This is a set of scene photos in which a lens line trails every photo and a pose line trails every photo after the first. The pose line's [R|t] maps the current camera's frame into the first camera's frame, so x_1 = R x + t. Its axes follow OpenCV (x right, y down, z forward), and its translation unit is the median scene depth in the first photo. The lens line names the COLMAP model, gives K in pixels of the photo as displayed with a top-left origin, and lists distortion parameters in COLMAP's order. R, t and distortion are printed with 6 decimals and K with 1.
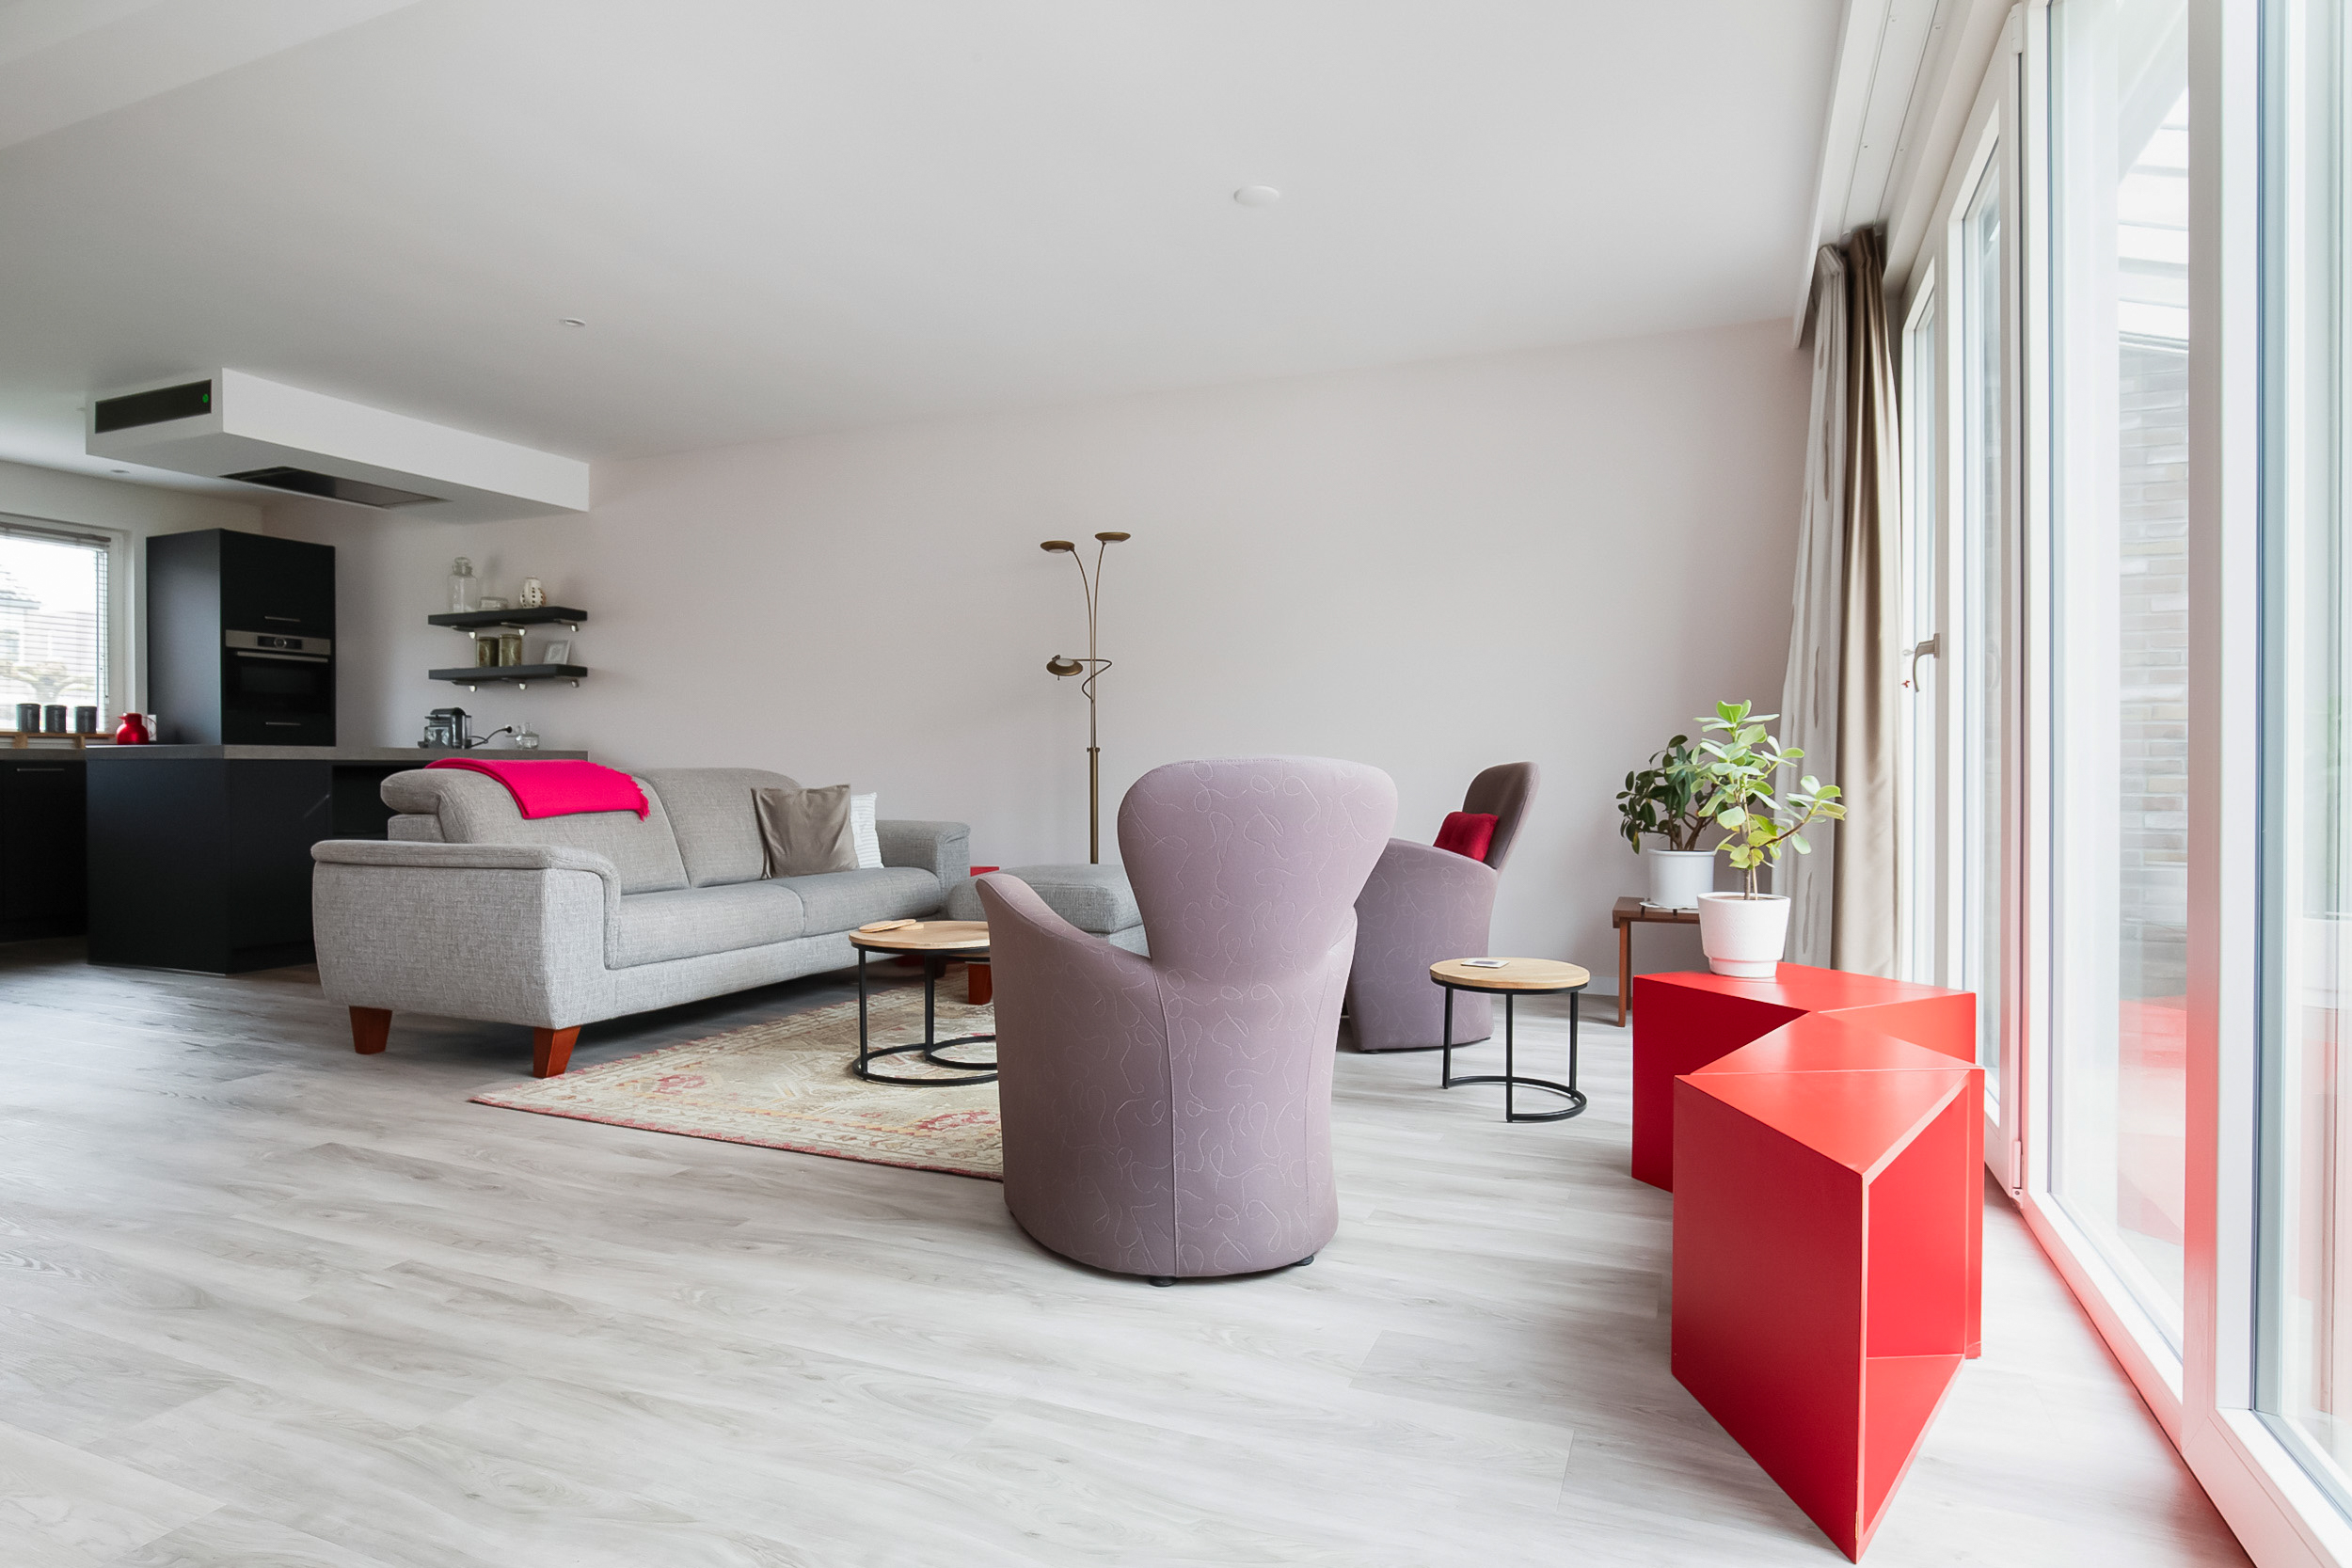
lens RADIAL K [[1297.9, 0, 1187.0], [0, 1297.9, 778.3], [0, 0, 1]] dist [-0.018016, 0.002158]
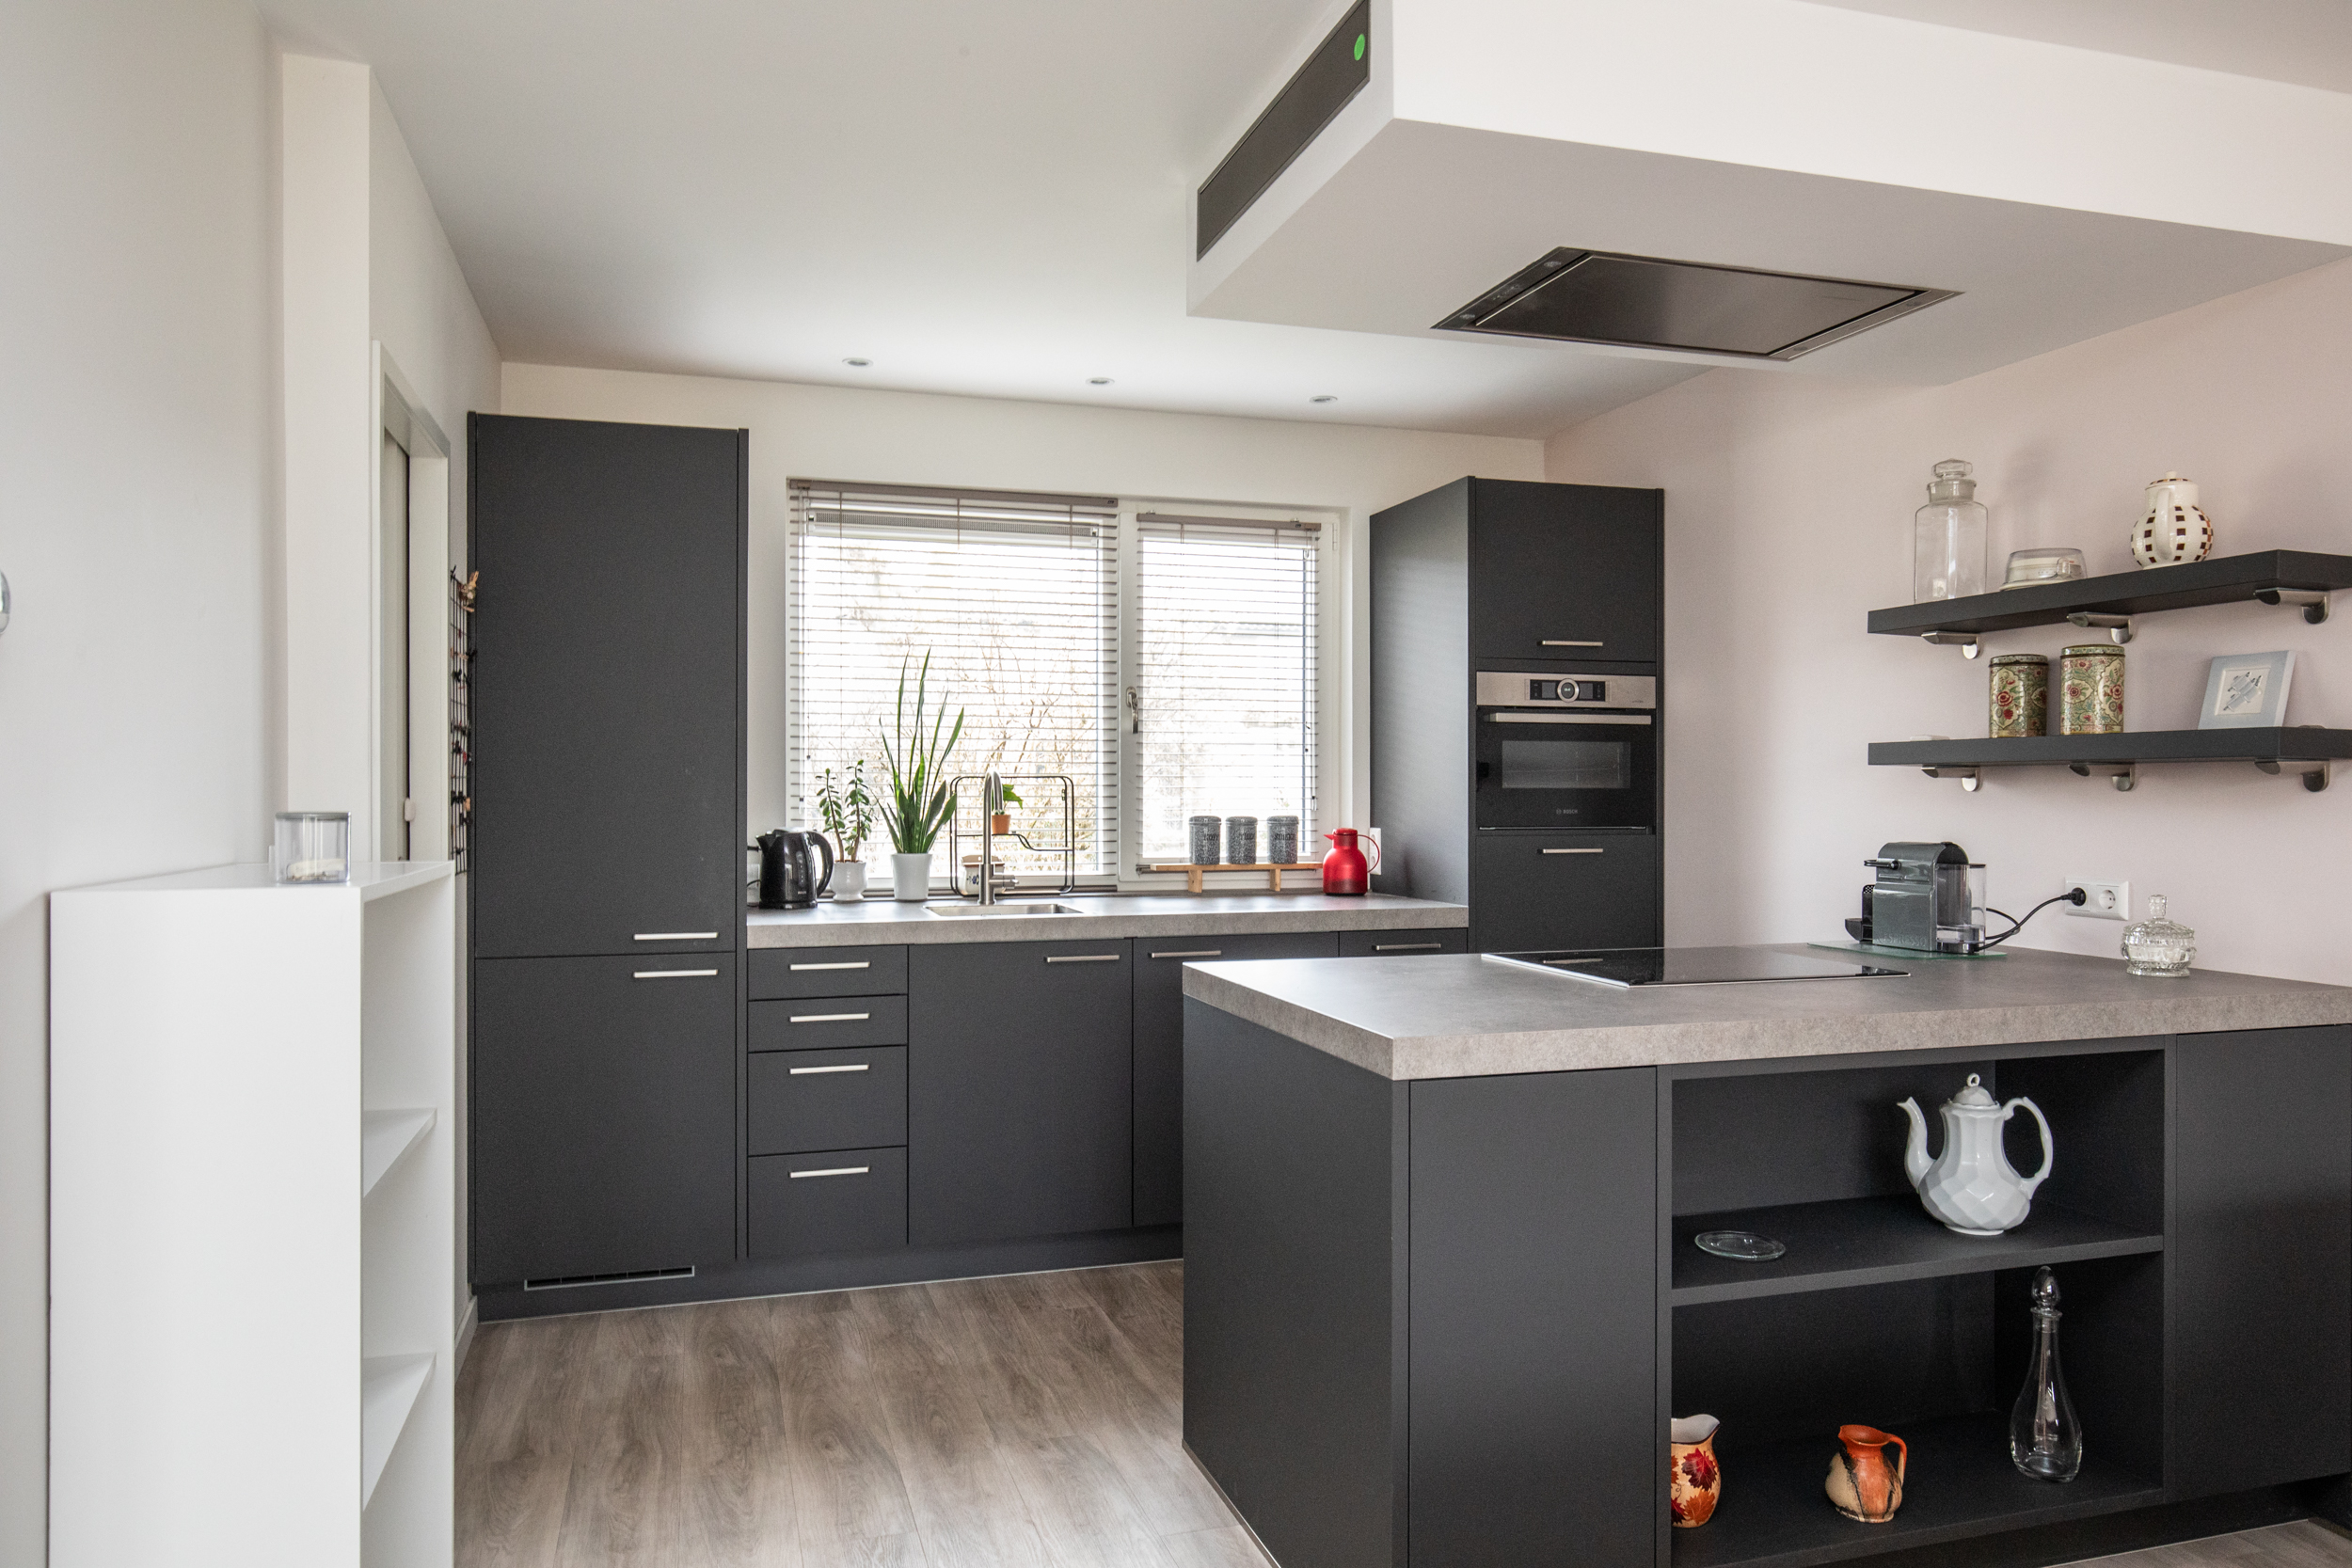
lens RADIAL K [[1572.6, 0, 1176.0], [0, 1572.6, 784.0], [0, 0, 1]] dist [-0.000011, -0.000205]
pose [[0.641192, -0.000874, -0.767380, -0.619242], [-0.004935, 0.999974, -0.005262, -0.121135], [0.767365, 0.007161, 0.641171, 0.913721]]
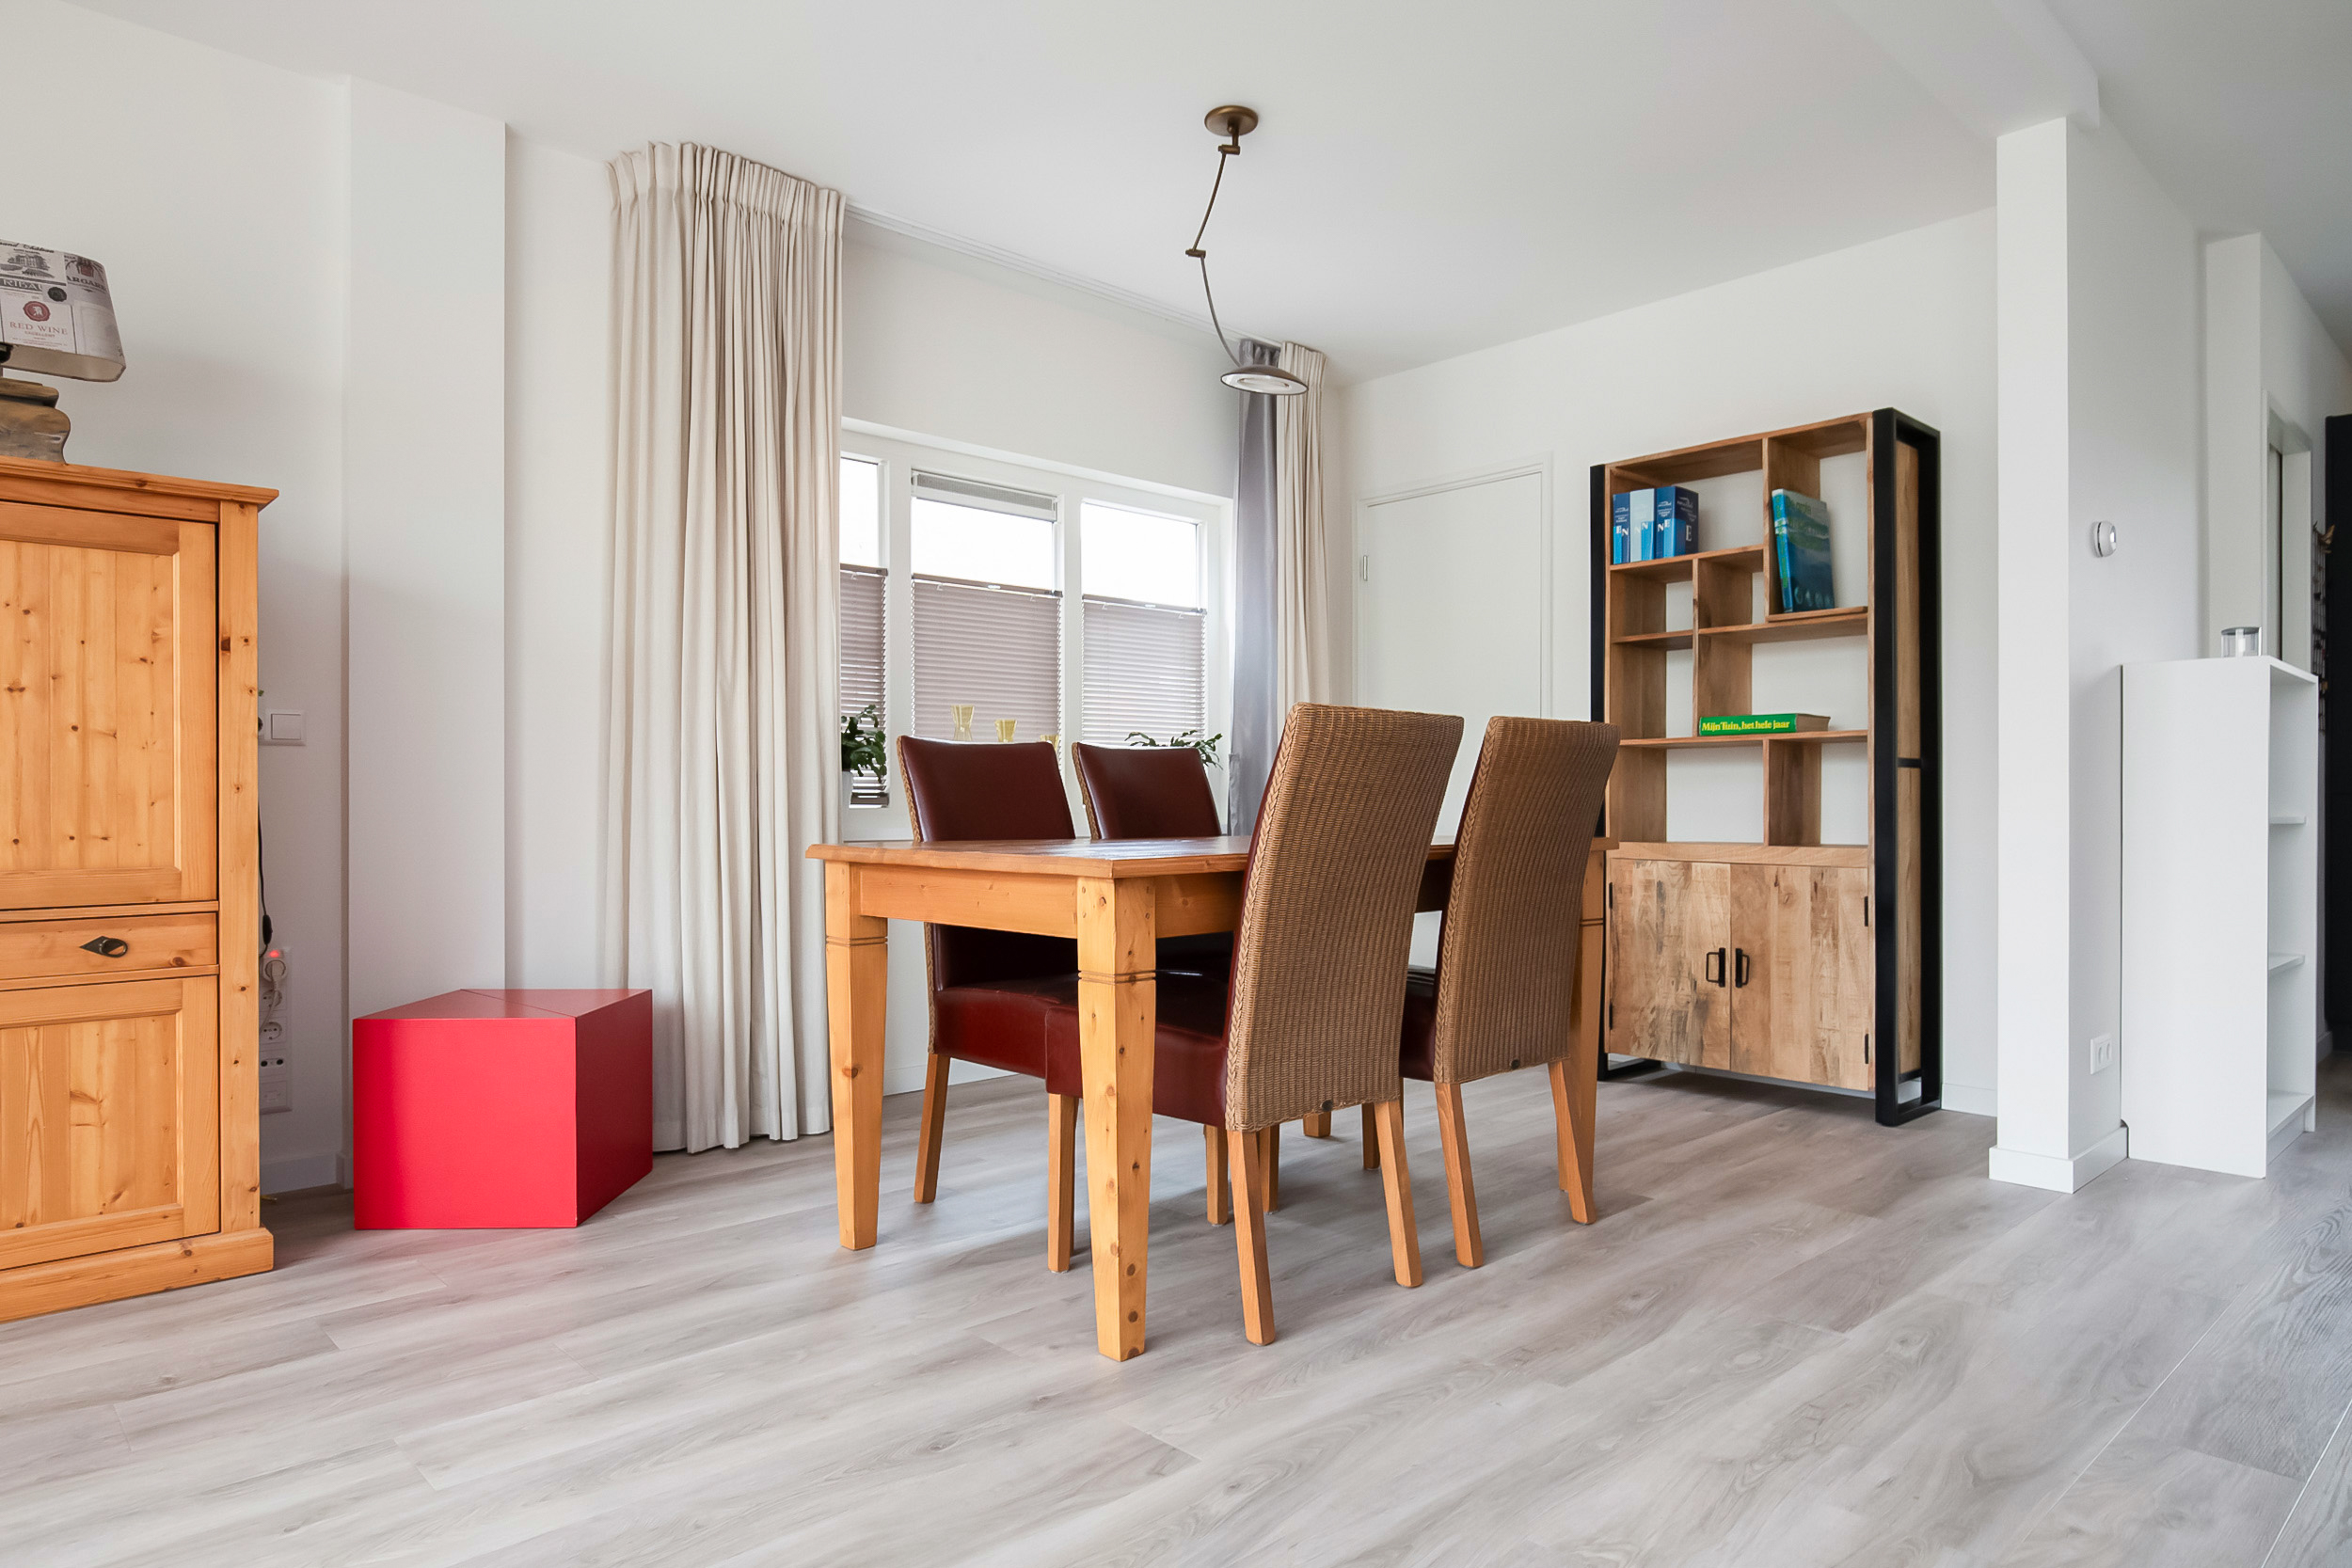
lens RADIAL K [[1394.5, 0, 1184.0], [0, 1394.5, 805.3], [0, 0, 1]] dist [-0.011982, 0.001554]
pose [[-0.407020, 0.000514, -0.913419, -0.101191], [-0.005749, 0.999979, 0.003125, -0.005486], [0.913401, 0.006523, -0.407008, 0.772723]]
